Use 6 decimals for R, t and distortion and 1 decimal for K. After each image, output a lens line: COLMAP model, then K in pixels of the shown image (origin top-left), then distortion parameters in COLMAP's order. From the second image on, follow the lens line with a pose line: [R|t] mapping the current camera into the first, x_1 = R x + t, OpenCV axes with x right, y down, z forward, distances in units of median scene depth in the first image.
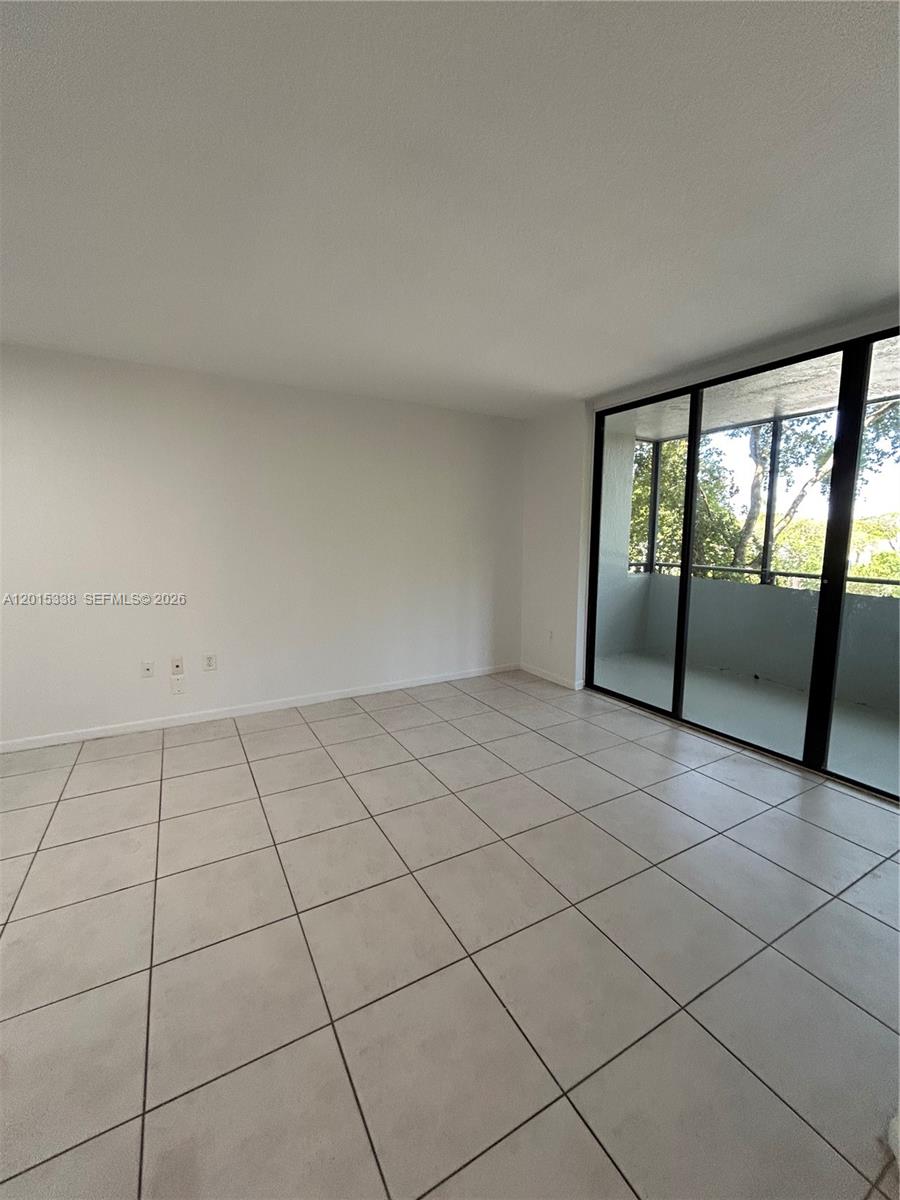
lens RADIAL K [[485.2, 0, 450.3], [0, 485.2, 594.4], [0, 0, 1]] dist [-0.000985, 0.000358]
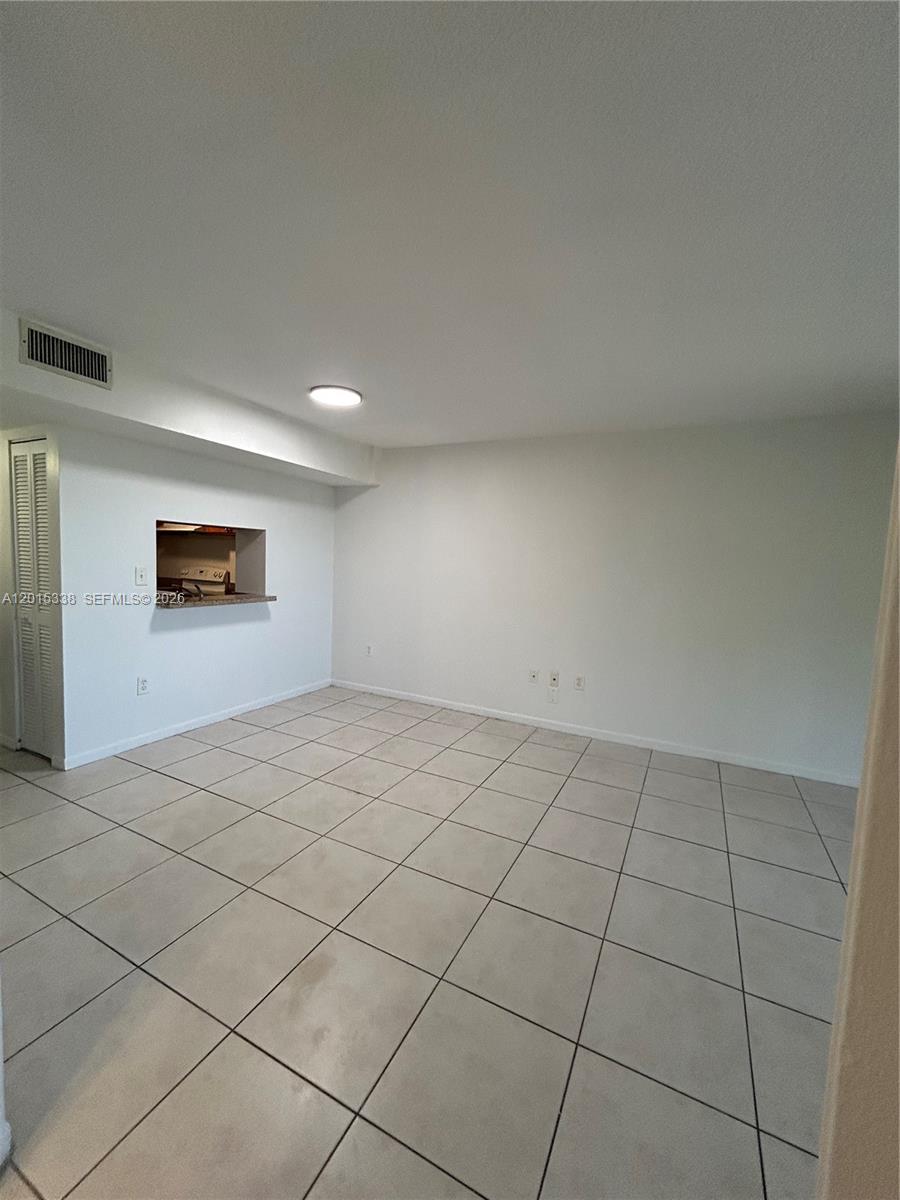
lens RADIAL K [[485.2, 0, 452.4], [0, 485.2, 597.9], [0, 0, 1]] dist [-0.000985, 0.000358]
pose [[0.557965, 0.081497, -0.825853, 0.246405], [-0.135034, 0.990819, 0.006544, -0.023479], [0.818804, 0.107867, 0.563848, 0.086704]]
